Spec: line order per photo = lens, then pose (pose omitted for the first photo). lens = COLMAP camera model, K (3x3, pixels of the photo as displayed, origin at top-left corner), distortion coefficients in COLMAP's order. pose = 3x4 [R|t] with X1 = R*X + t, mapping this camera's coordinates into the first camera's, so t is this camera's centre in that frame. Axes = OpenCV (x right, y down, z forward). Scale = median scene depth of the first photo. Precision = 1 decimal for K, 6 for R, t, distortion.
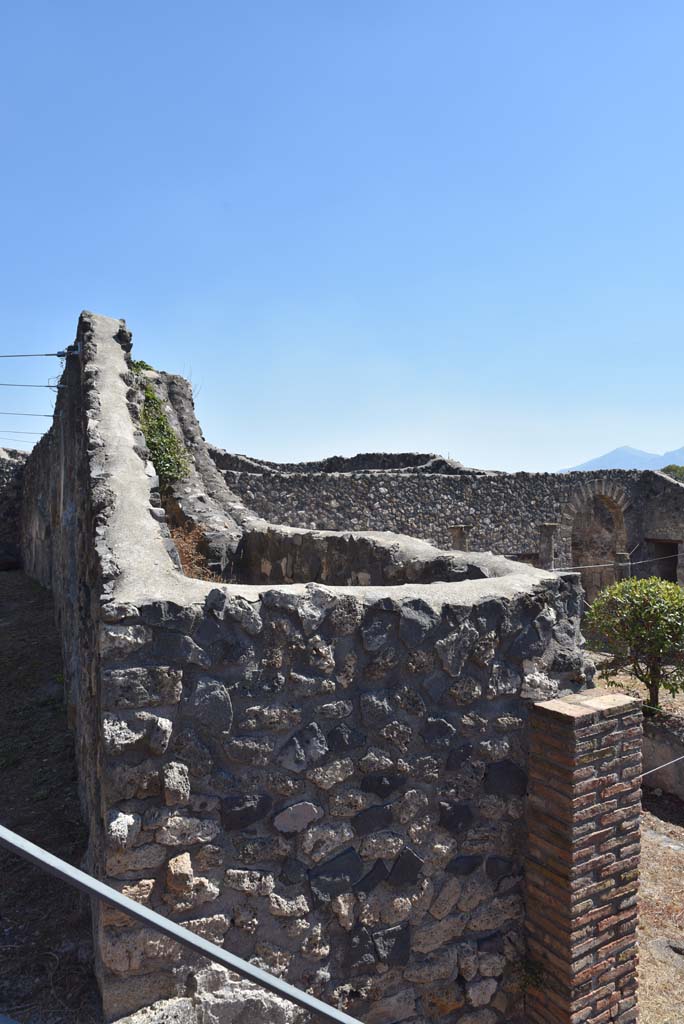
lens RADIAL K [[698.2, 0, 335.4], [0, 698.2, 508.8], [0, 0, 1]] dist [-0.135859, 0.096552]
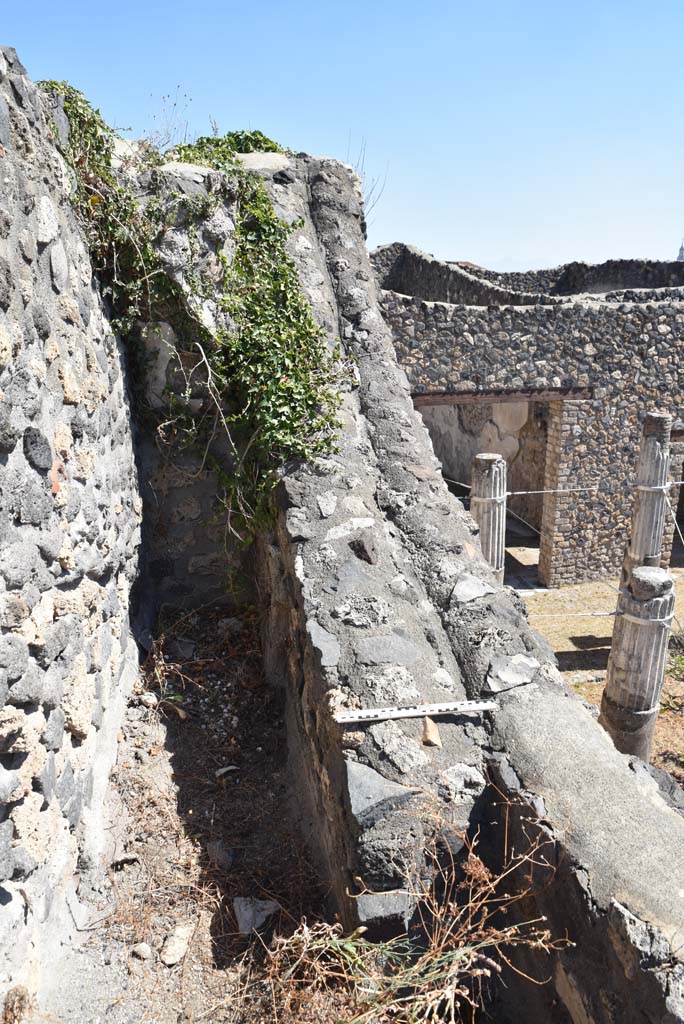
lens RADIAL K [[698.2, 0, 335.4], [0, 698.2, 508.8], [0, 0, 1]] dist [-0.135859, 0.096552]
pose [[0.958213, 0.073990, -0.276321, -0.136436], [0.008782, 0.957906, 0.286949, -0.161329], [0.285921, -0.277384, 0.917228, 0.840512]]
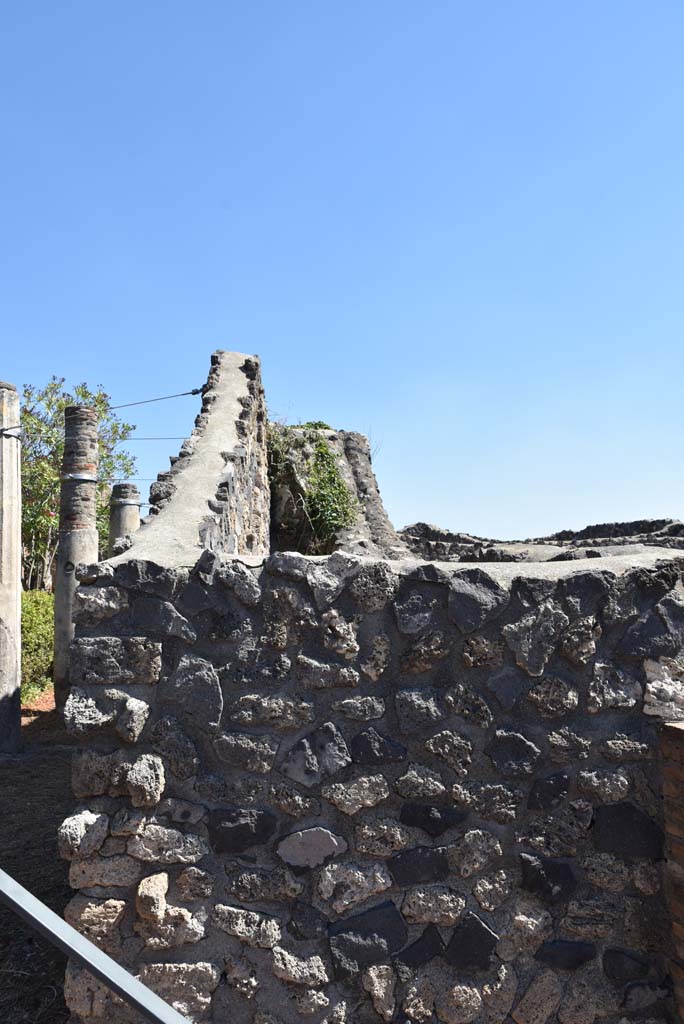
lens RADIAL K [[697.2, 0, 338.8], [0, 697.2, 515.8], [0, 0, 1]] dist [-0.132179, 0.092460]
pose [[0.941520, -0.061783, -0.331245, 0.116179], [0.020770, 0.991818, -0.125955, 0.081929], [0.336317, 0.111709, 0.935100, 0.115472]]
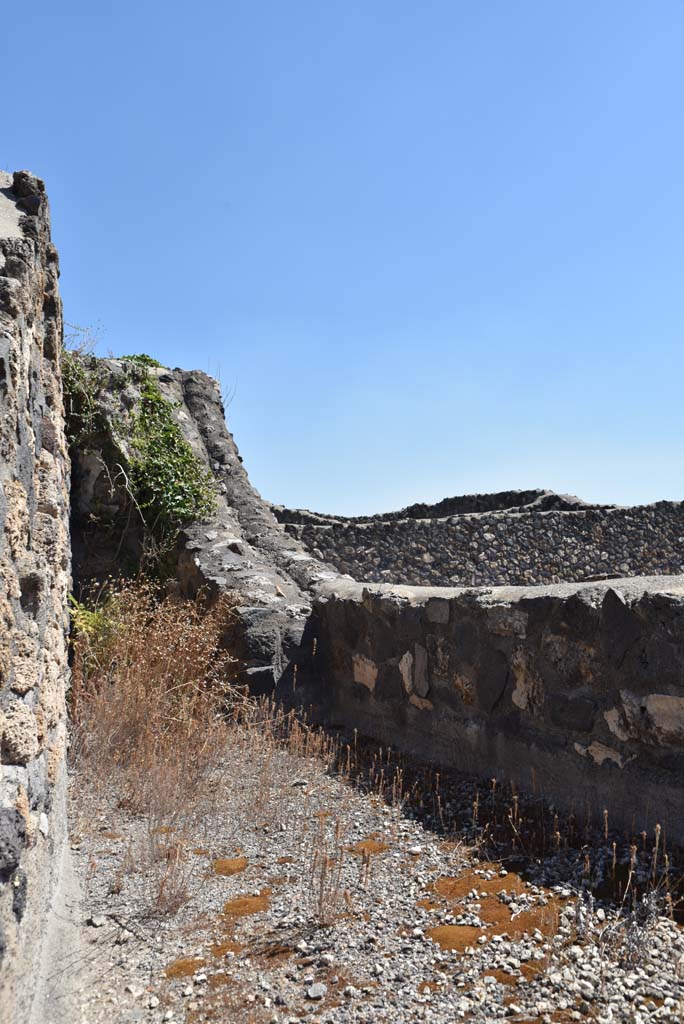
lens RADIAL K [[764.0, 0, 342.0], [0, 764.0, 512.0], [0, 0, 1]] dist [-0.105467, 0.066728]
pose [[0.993735, -0.073791, -0.083939, -0.064610], [0.066840, 0.994322, -0.082804, 0.016648], [0.089573, 0.076675, 0.993025, 0.481480]]
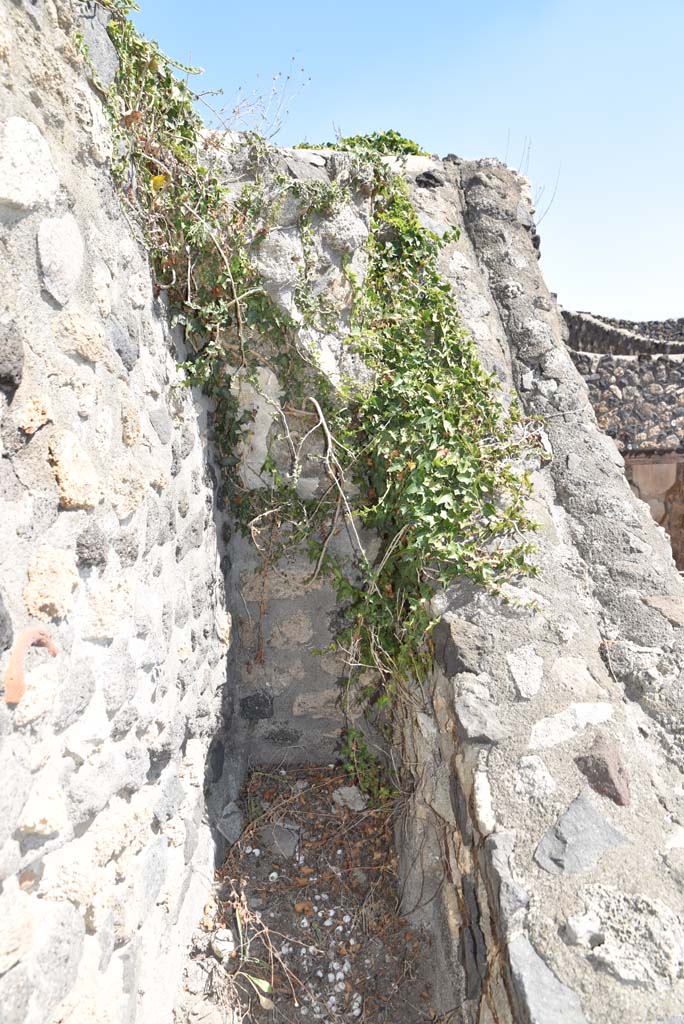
lens RADIAL K [[698.2, 0, 335.4], [0, 698.2, 508.8], [0, 0, 1]] dist [-0.135859, 0.096552]
pose [[0.898745, 0.063444, -0.433857, -0.223601], [0.031187, 0.977721, 0.207578, -0.150353], [0.437361, -0.200091, 0.876744, 1.009965]]
